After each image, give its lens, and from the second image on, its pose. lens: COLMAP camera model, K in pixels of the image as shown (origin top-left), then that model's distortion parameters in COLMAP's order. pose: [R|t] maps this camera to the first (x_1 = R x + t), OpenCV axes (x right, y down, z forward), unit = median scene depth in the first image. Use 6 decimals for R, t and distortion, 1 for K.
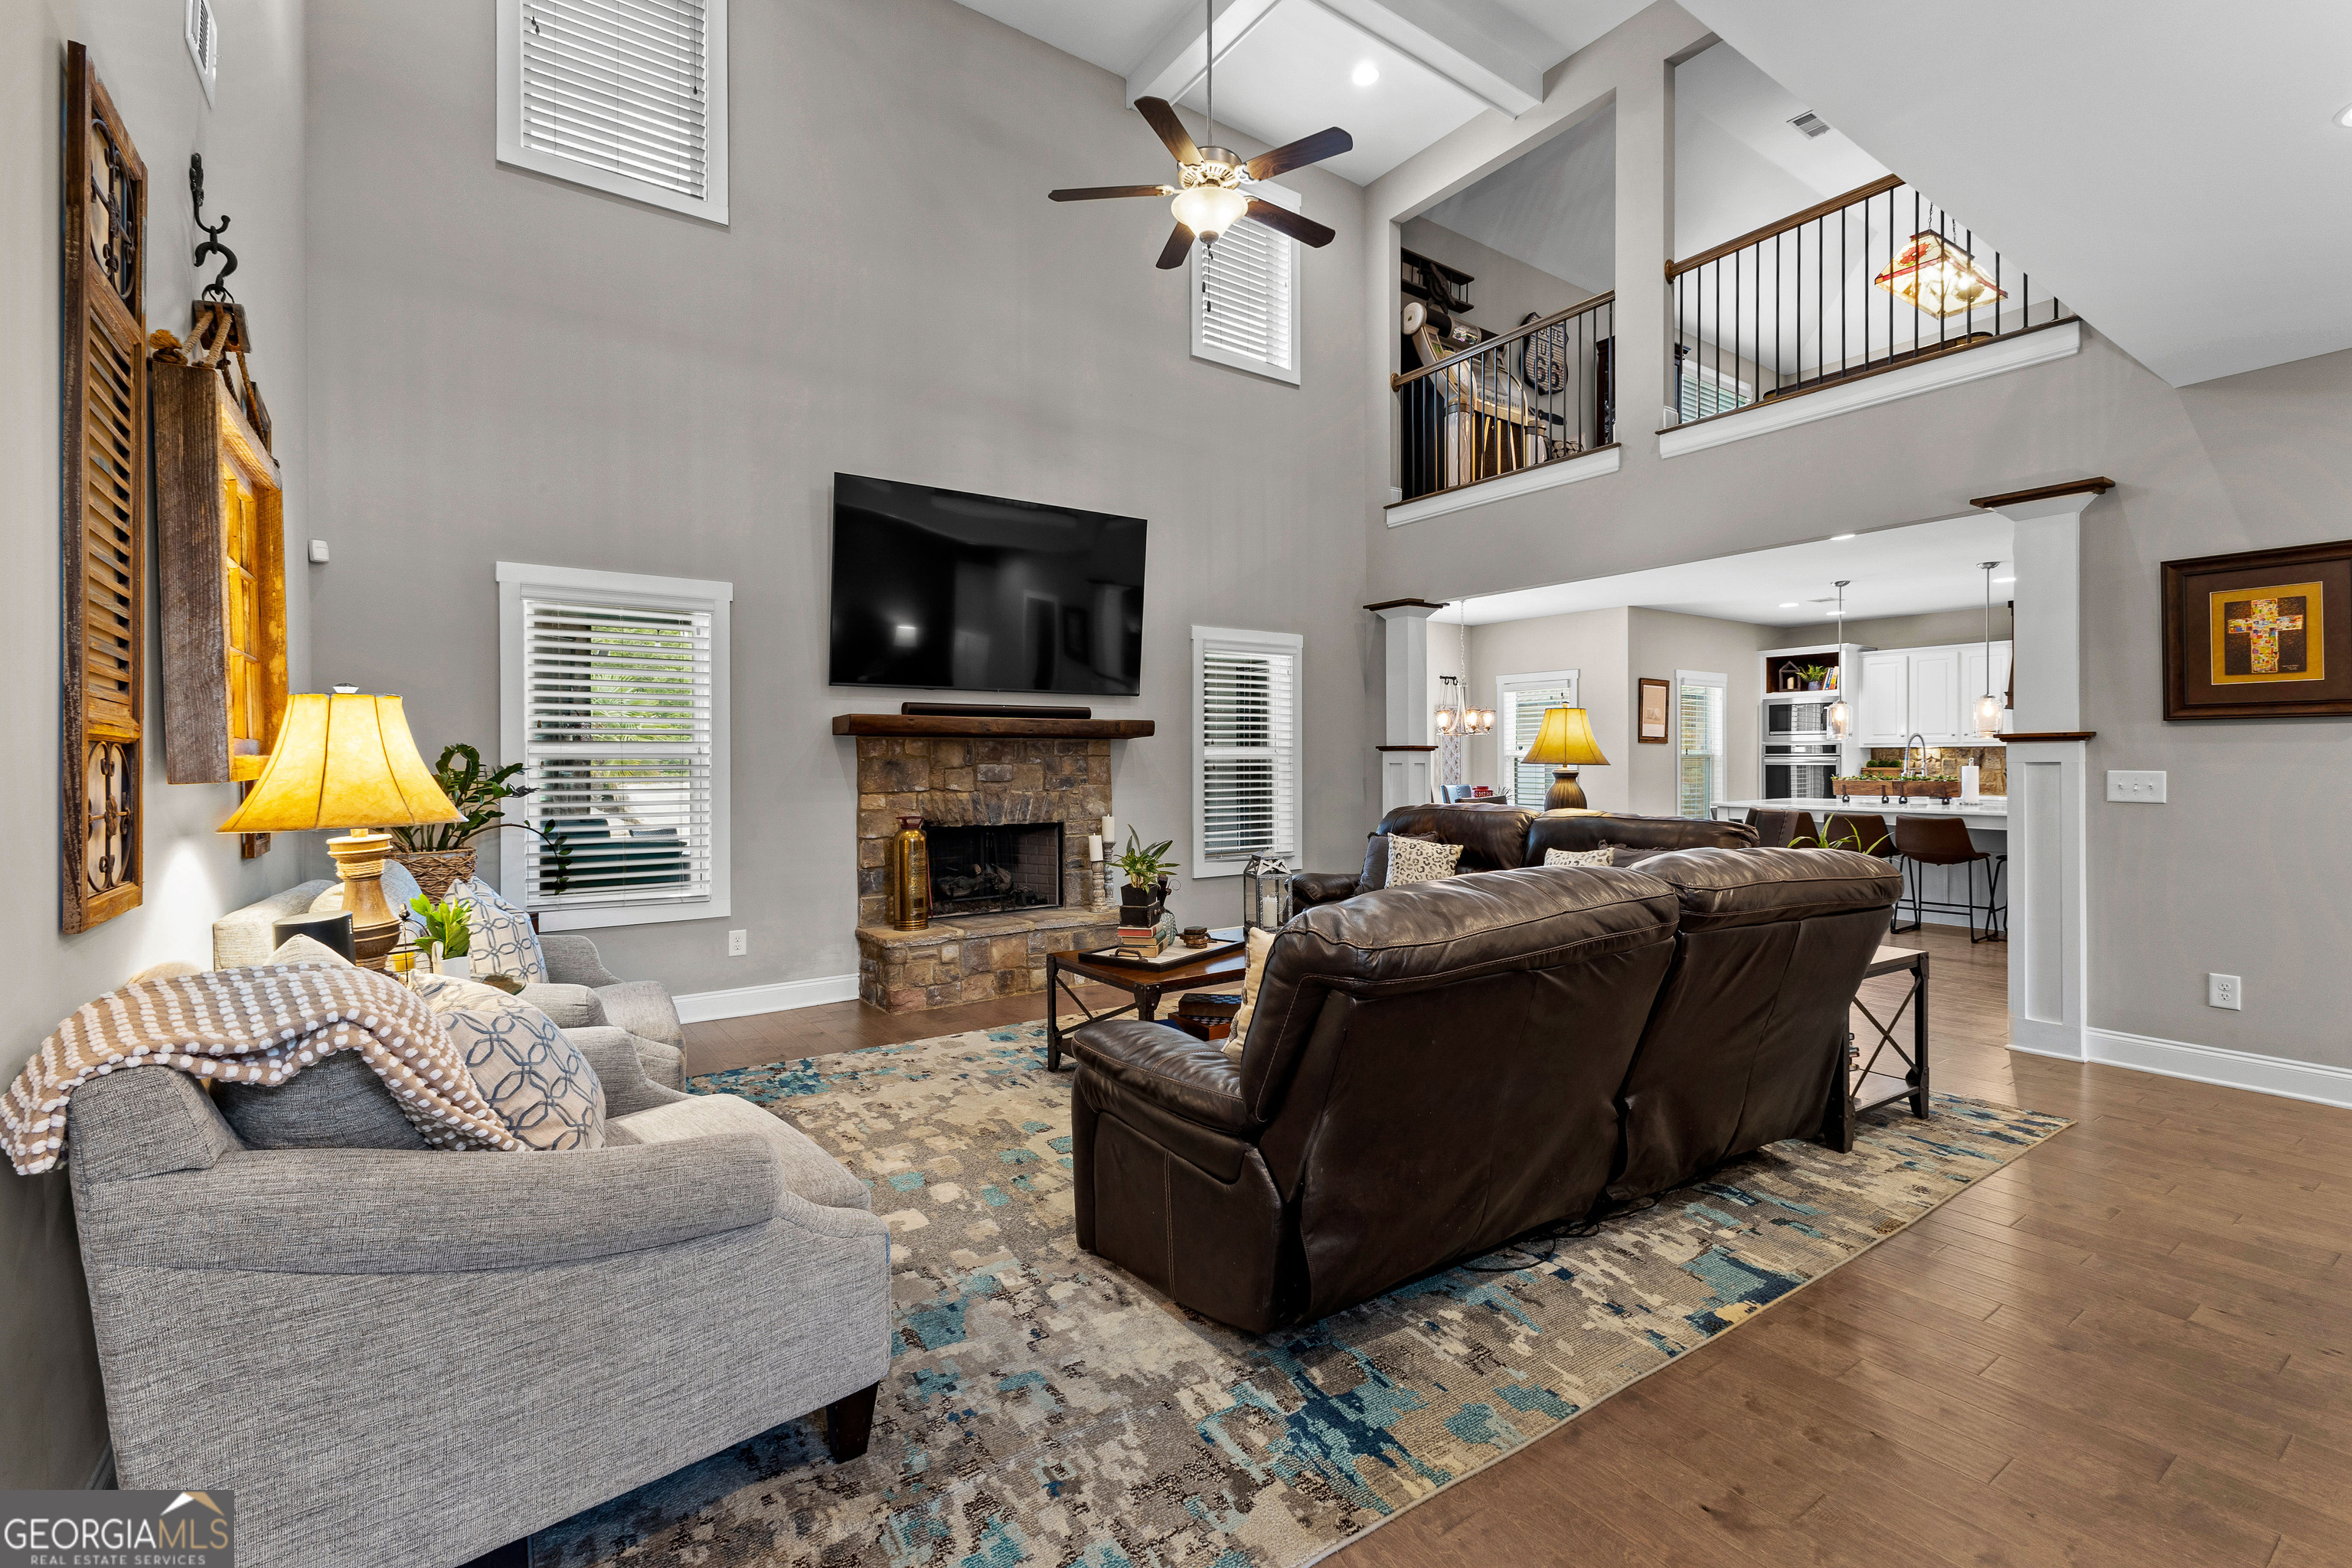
lens RADIAL K [[1034.8, 0, 1171.0], [0, 1034.8, 756.0], [0, 0, 1]] dist [0.011486, -0.000086]
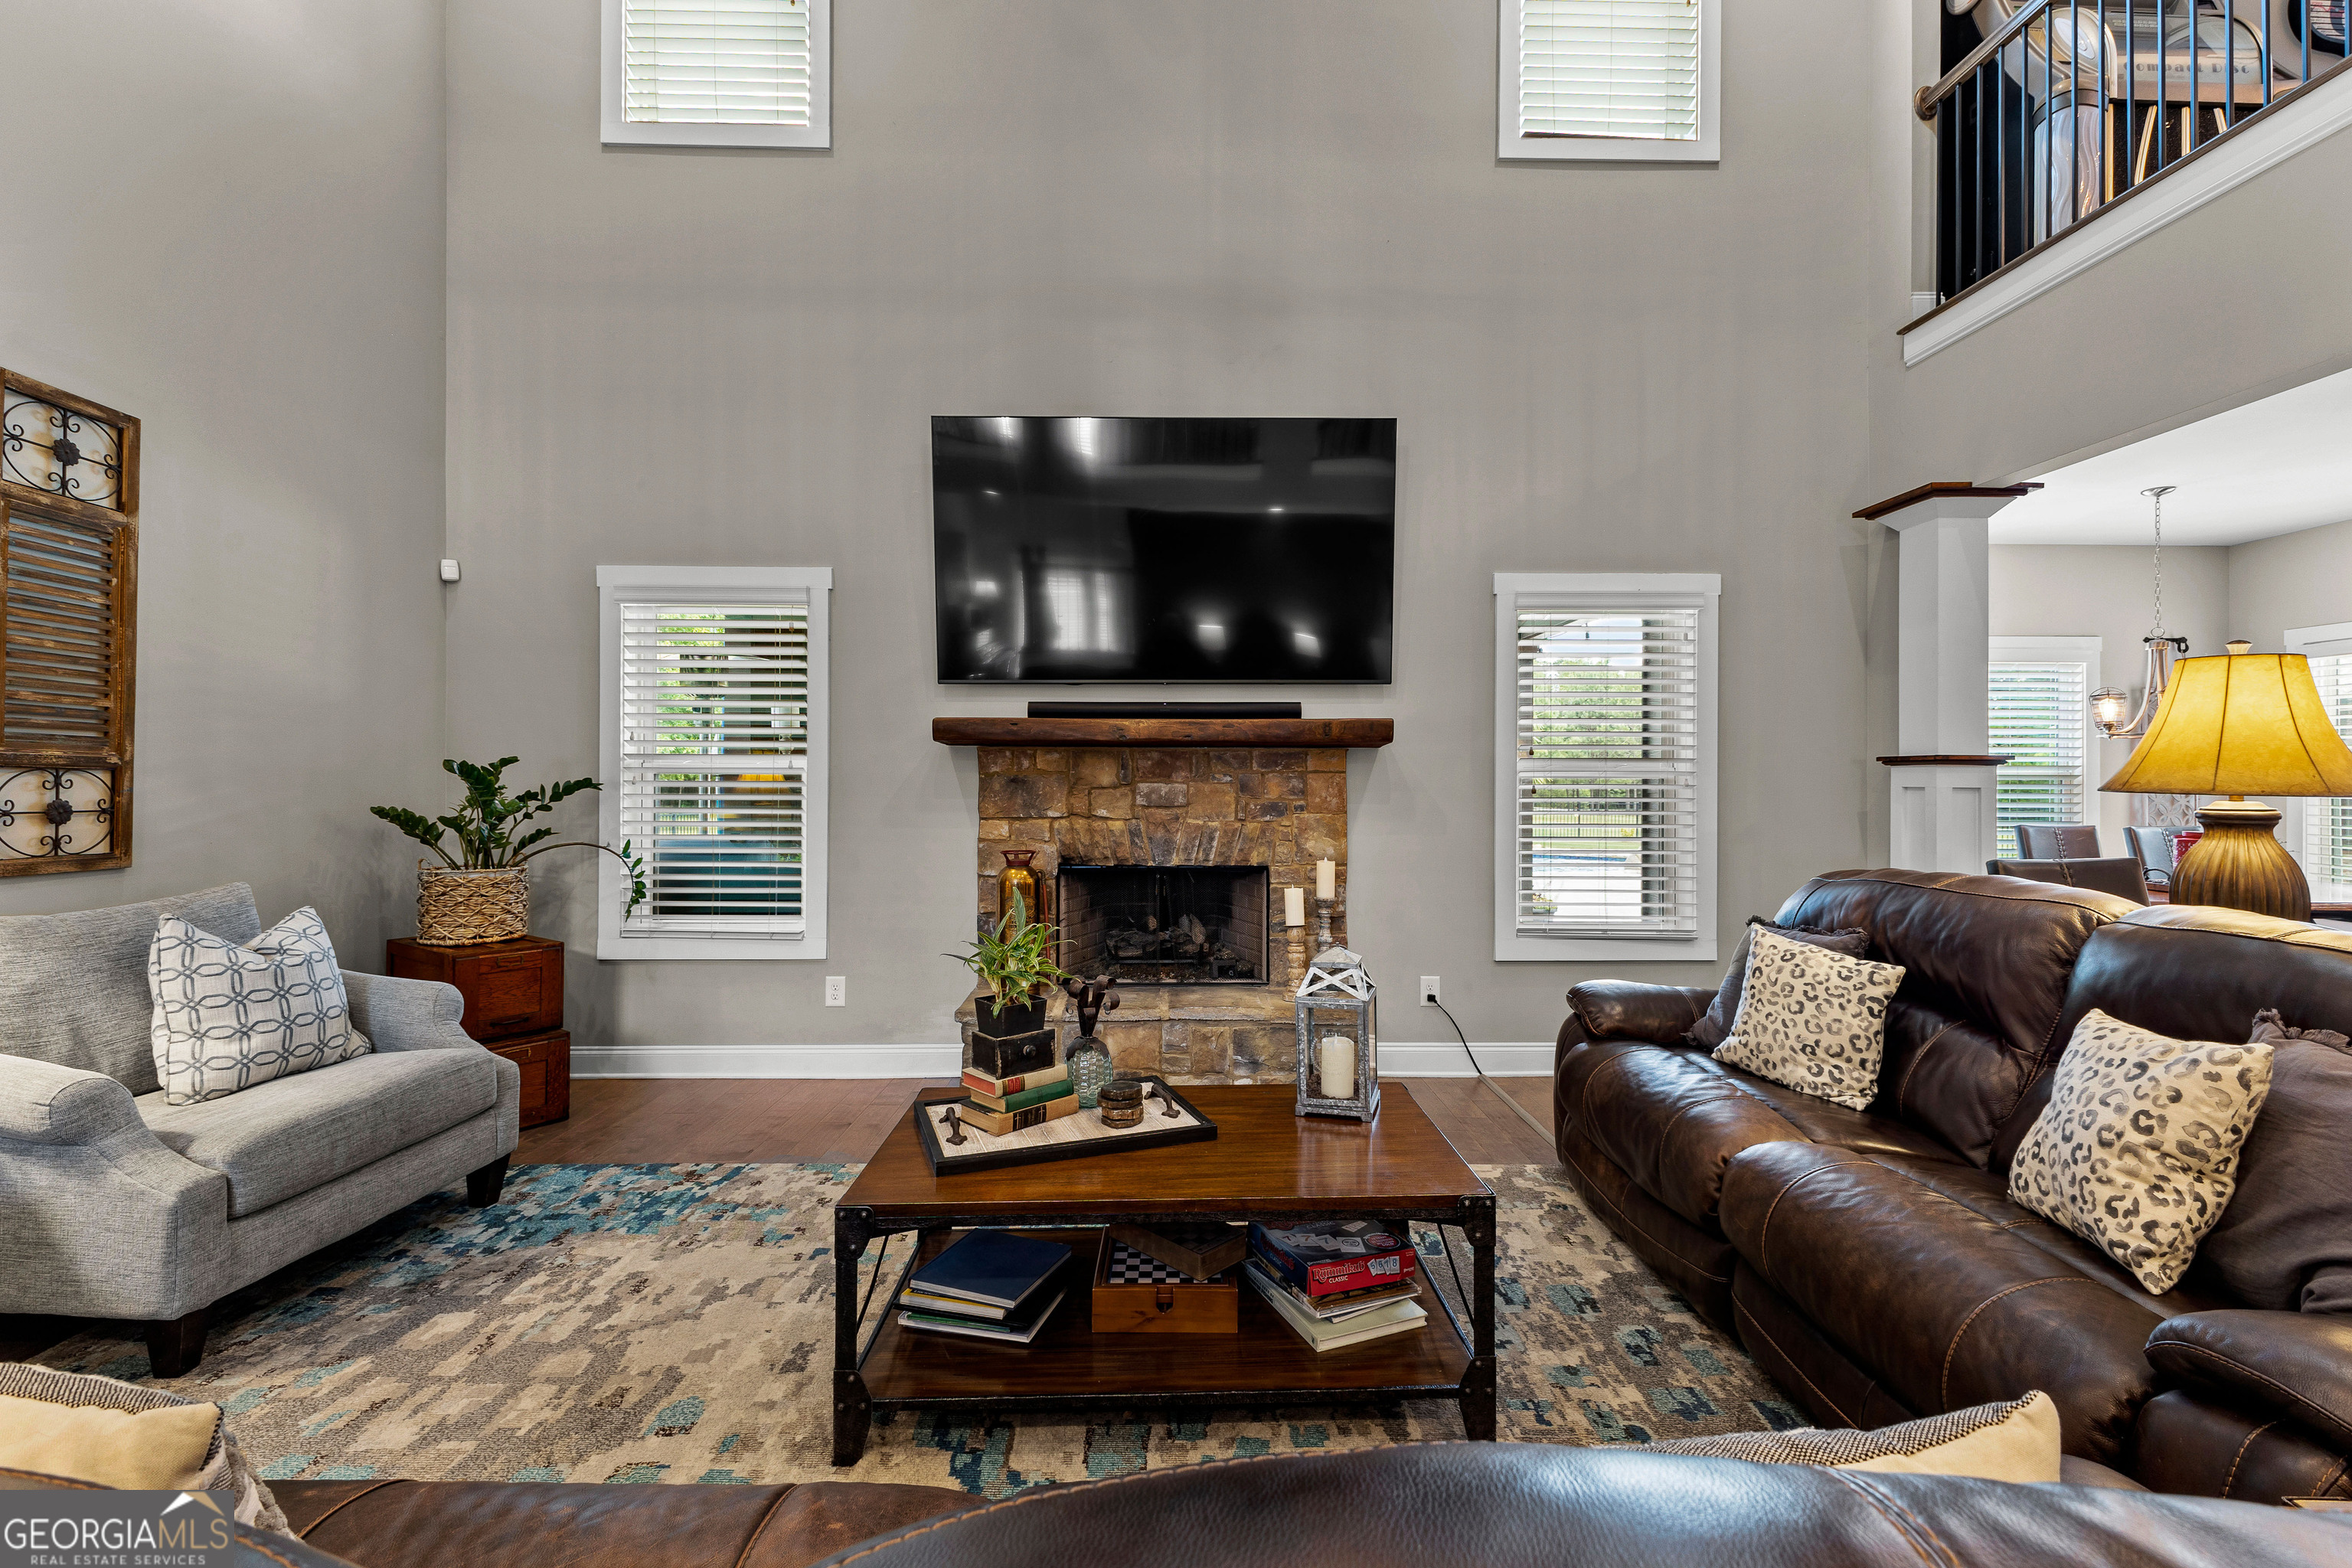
lens RADIAL K [[1019.4, 0, 1181.2], [0, 1019.4, 775.2], [0, 0, 1]] dist [0.010124, -0.000998]
pose [[0.829535, 0.003449, -0.558445, 0.241977], [-0.002763, 0.999994, 0.002071, 0.000789], [0.558448, -0.000175, 0.829539, 0.398966]]
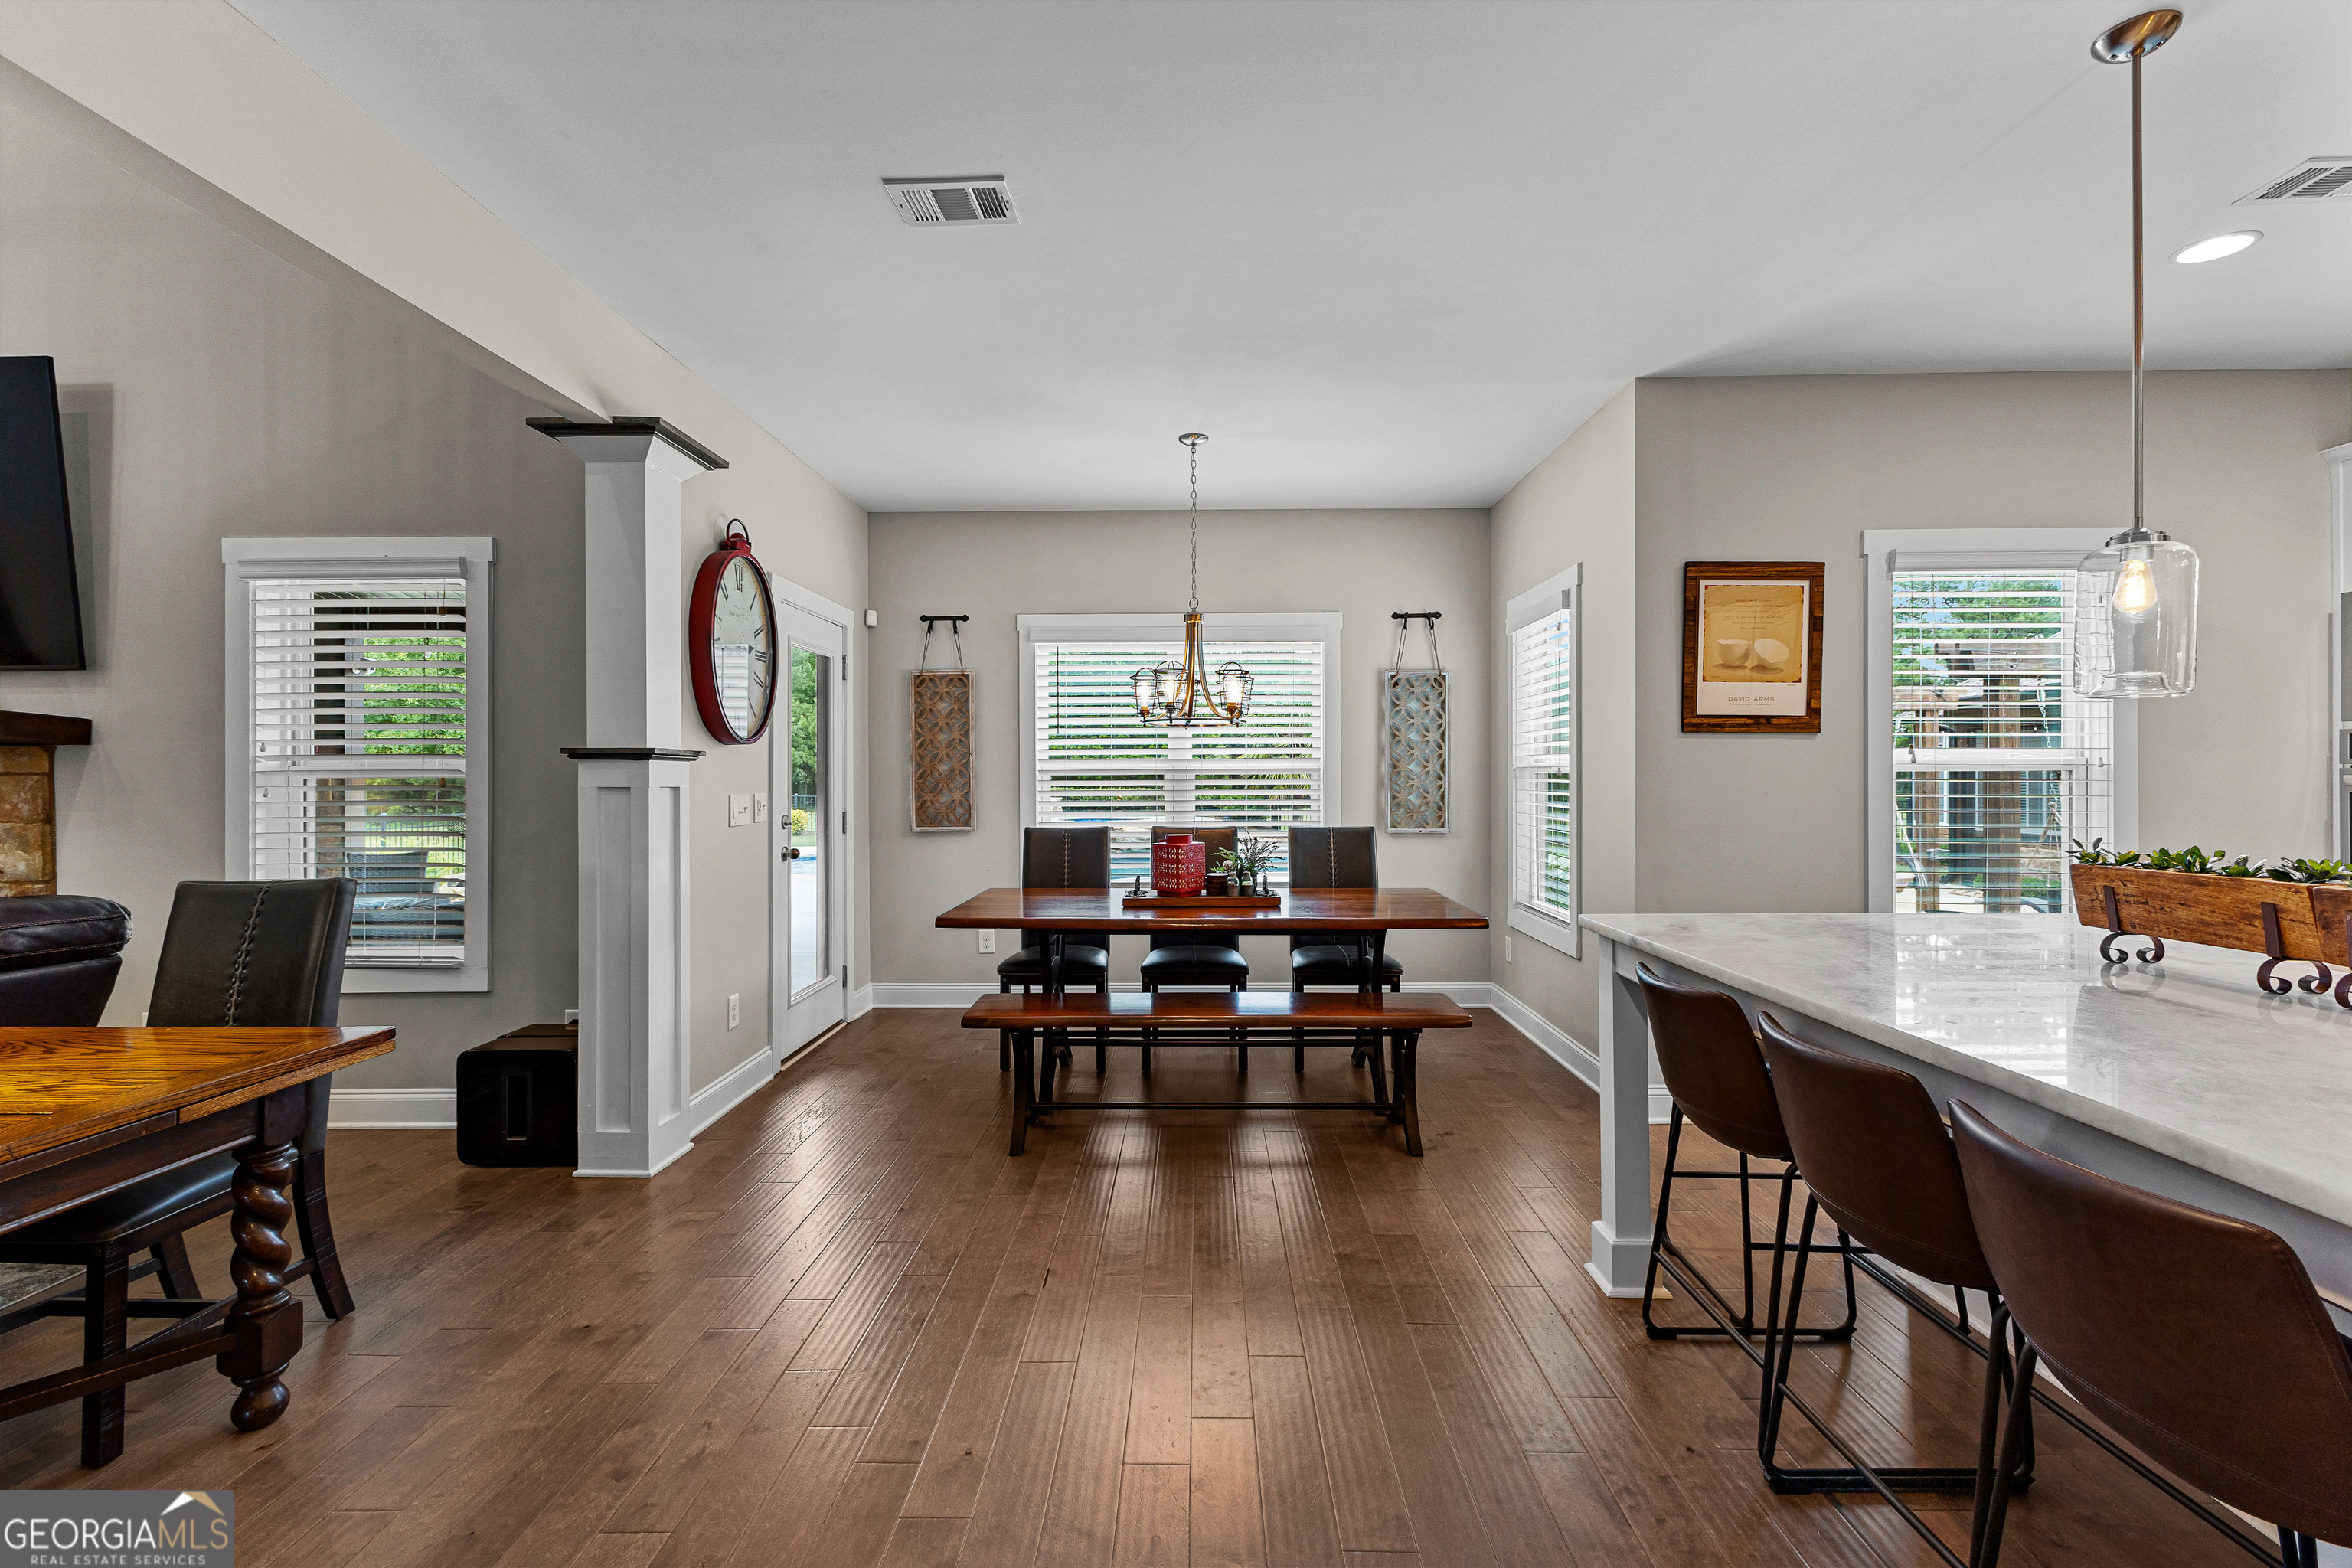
lens RADIAL K [[1185.9, 0, 1176.0], [0, 1185.9, 784.0], [0, 0, 1]] dist [0.014934, -0.000200]
pose [[0.811333, 0.003287, -0.584575, 0.918613], [0.003974, 0.999930, 0.011139, 0.000673], [0.584571, -0.011360, 0.811263, 0.882735]]
